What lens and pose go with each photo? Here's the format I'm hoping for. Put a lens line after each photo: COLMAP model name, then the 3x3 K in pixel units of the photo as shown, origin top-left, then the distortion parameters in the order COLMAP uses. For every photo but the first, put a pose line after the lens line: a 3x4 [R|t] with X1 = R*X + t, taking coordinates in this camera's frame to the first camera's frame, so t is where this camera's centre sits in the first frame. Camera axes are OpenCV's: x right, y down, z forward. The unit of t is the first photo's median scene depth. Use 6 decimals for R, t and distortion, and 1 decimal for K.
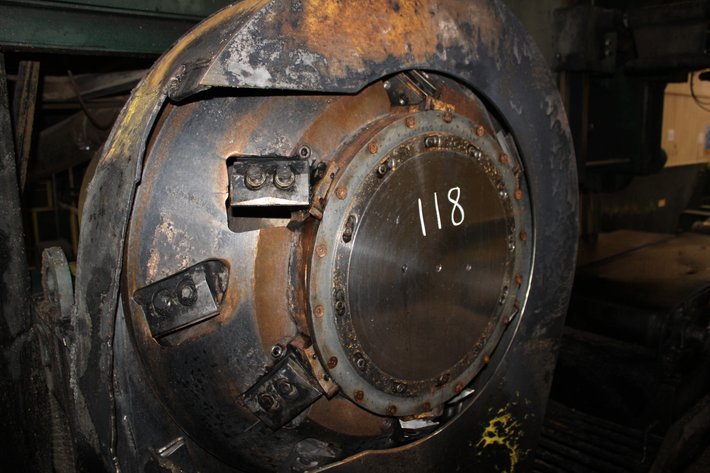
lens RADIAL K [[582.4, 0, 355.0], [0, 582.4, 236.5], [0, 0, 1]] dist [-0.168844, 0.154004]
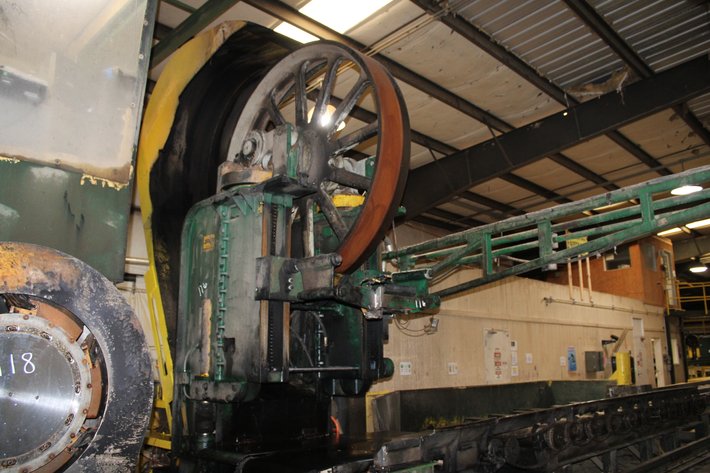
lens RADIAL K [[582.4, 0, 355.0], [0, 582.4, 236.5], [0, 0, 1]] dist [-0.168844, 0.154004]
pose [[0.996524, 0.024954, 0.079484, 1.103564], [0.007734, 0.922256, -0.386503, 0.287068], [-0.082949, 0.385775, 0.918857, -0.966420]]
